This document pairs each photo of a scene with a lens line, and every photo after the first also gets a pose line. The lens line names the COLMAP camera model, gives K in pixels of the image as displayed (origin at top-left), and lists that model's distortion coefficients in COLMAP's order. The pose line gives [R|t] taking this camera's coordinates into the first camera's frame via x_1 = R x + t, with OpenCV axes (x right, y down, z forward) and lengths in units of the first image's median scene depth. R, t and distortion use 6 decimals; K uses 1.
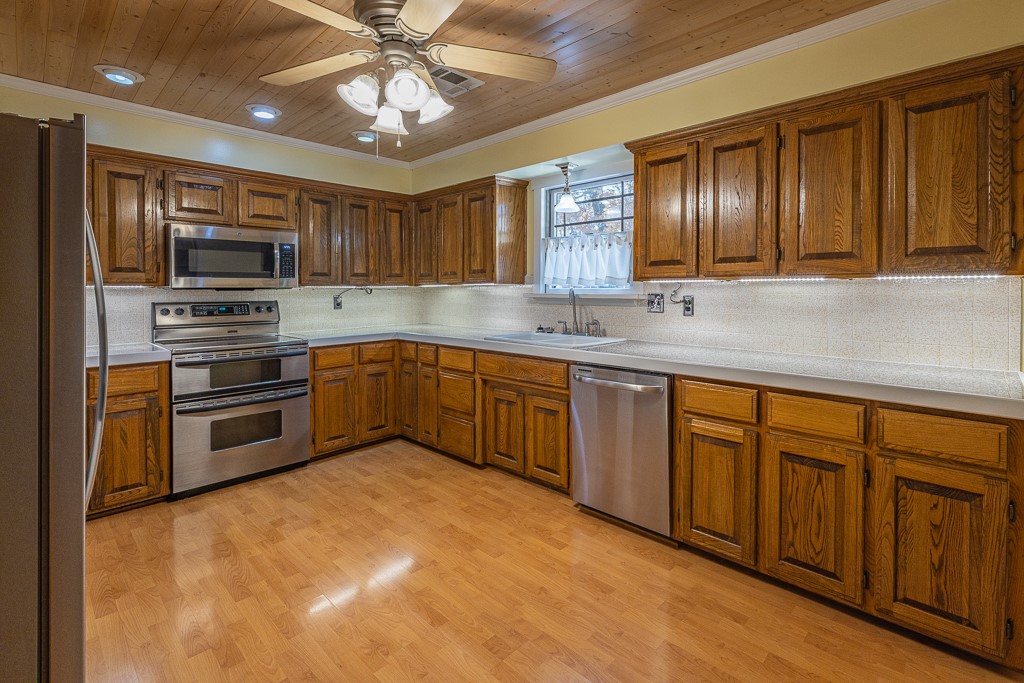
lens RADIAL K [[476.5, 0, 569.8], [0, 476.5, 296.1], [0, 0, 1]] dist [-0.002059, -0.001888]
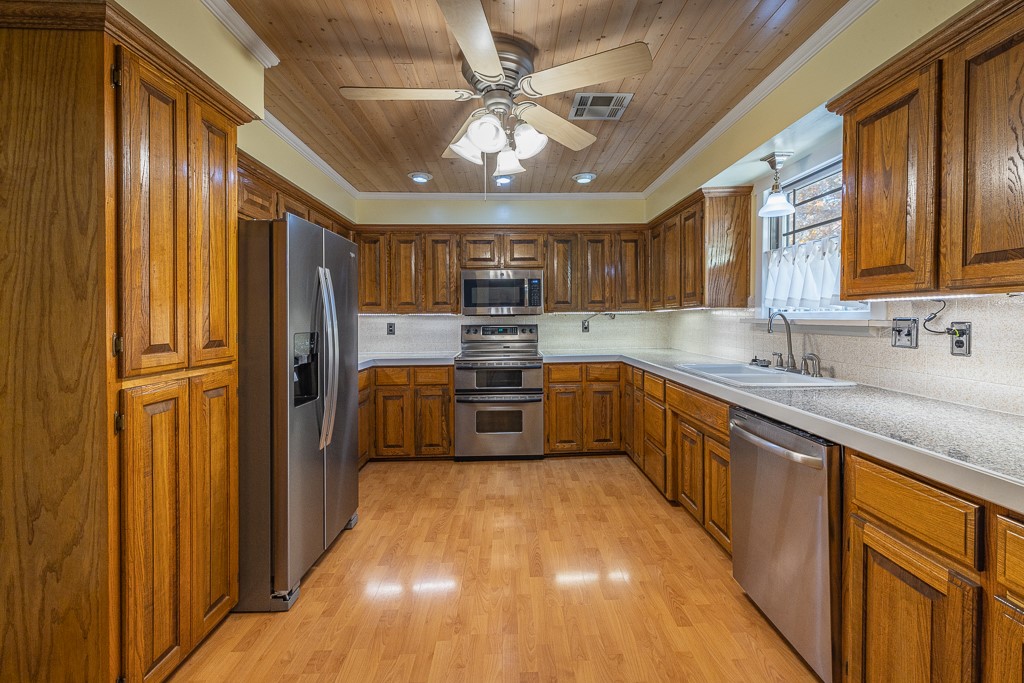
lens RADIAL K [[442.5, 0, 526.5], [0, 442.5, 324.8], [0, 0, 1]] dist [-0.005239, -0.001046]
pose [[0.682075, 0.009128, -0.731225, 0.262949], [-0.002601, 0.999946, 0.010057, -0.001046], [0.731278, -0.004958, 0.682062, 0.207440]]
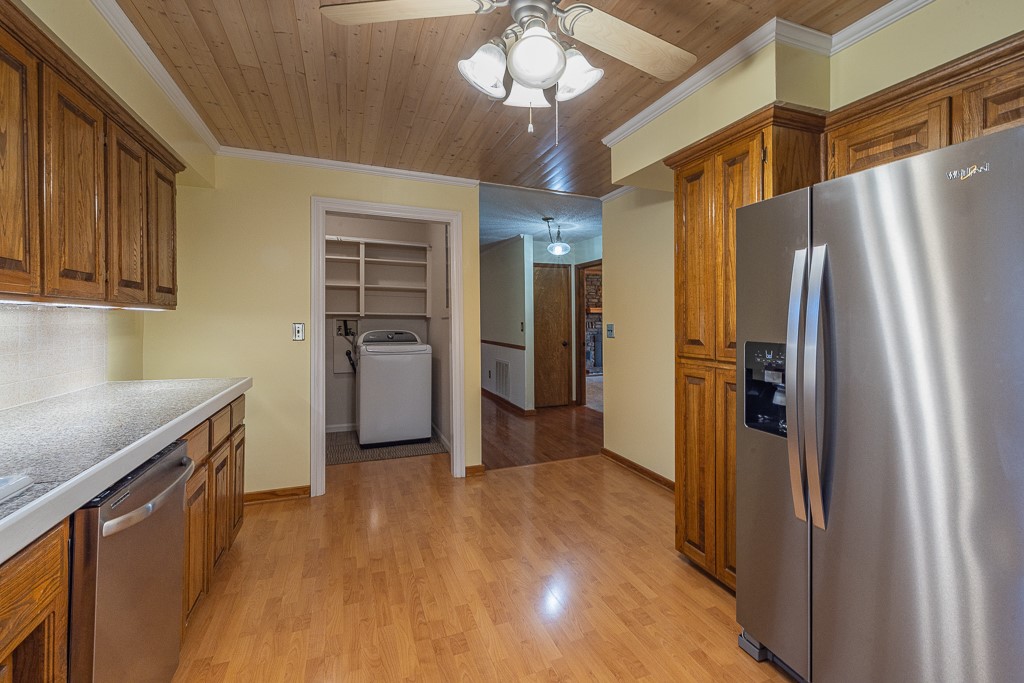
lens RADIAL K [[442.5, 0, 519.4], [0, 442.5, 318.5], [0, 0, 1]] dist [-0.005239, -0.001046]
pose [[-0.876789, -0.002199, 0.480870, -0.408097], [0.001953, 0.999965, 0.008134, -0.014604], [-0.480871, 0.008071, -0.876754, 0.973220]]
